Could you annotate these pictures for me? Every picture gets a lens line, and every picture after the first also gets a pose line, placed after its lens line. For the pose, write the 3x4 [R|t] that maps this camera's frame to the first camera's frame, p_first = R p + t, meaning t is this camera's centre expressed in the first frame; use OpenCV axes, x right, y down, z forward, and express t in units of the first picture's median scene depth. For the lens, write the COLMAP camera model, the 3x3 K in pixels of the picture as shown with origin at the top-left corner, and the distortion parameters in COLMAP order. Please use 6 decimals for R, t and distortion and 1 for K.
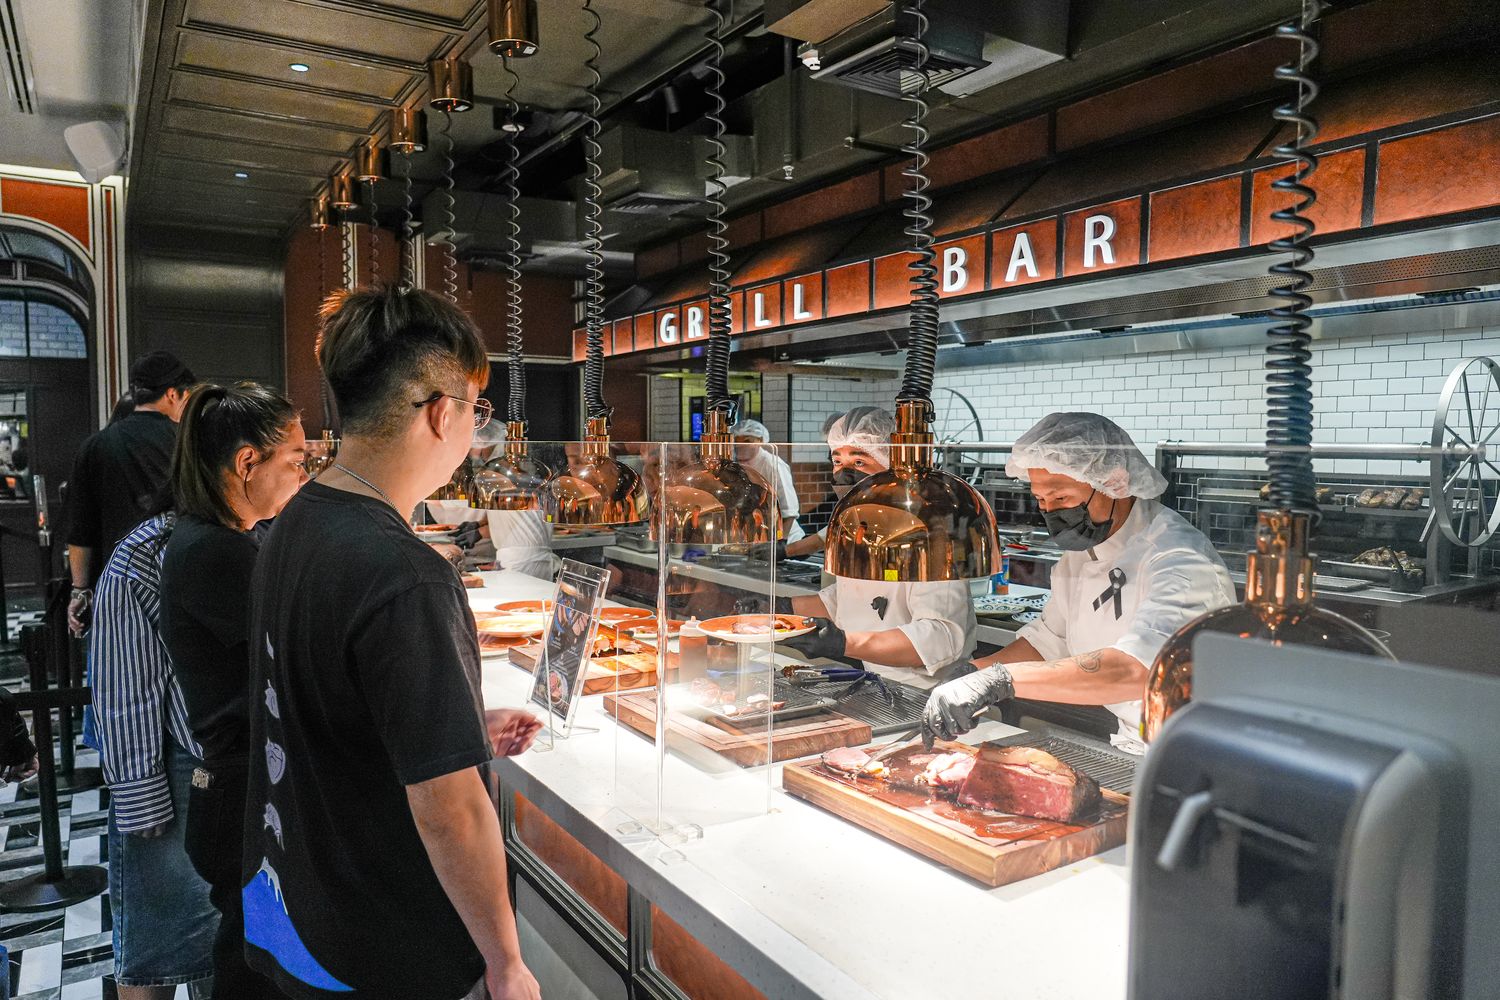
lens RADIAL K [[996.7, 0, 747.5], [0, 996.7, 502.3], [0, 0, 1]] dist [0.000347, 0.000009]
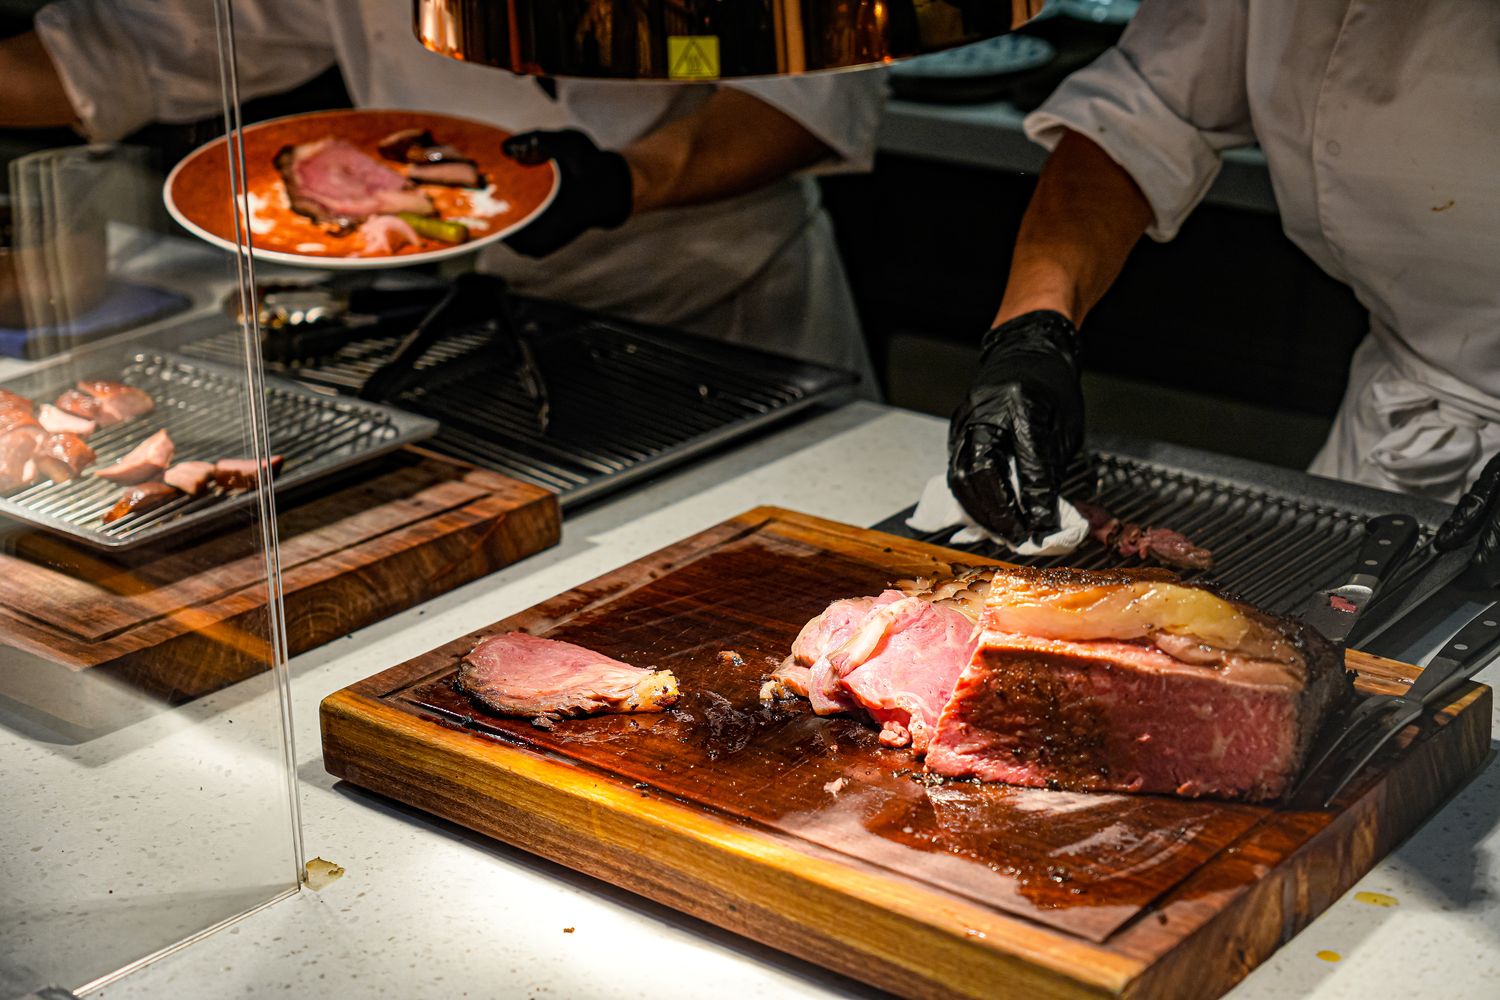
lens RADIAL K [[2506.3, 0, 751.8], [0, 2506.3, 499.7], [0, 0, 1]] dist [0.054691, 0.000000]
pose [[0.956152, -0.140778, 0.256815, -0.027862], [0.055678, 0.948278, 0.312520, -0.024906], [-0.287528, -0.284518, 0.914537, 0.309534]]
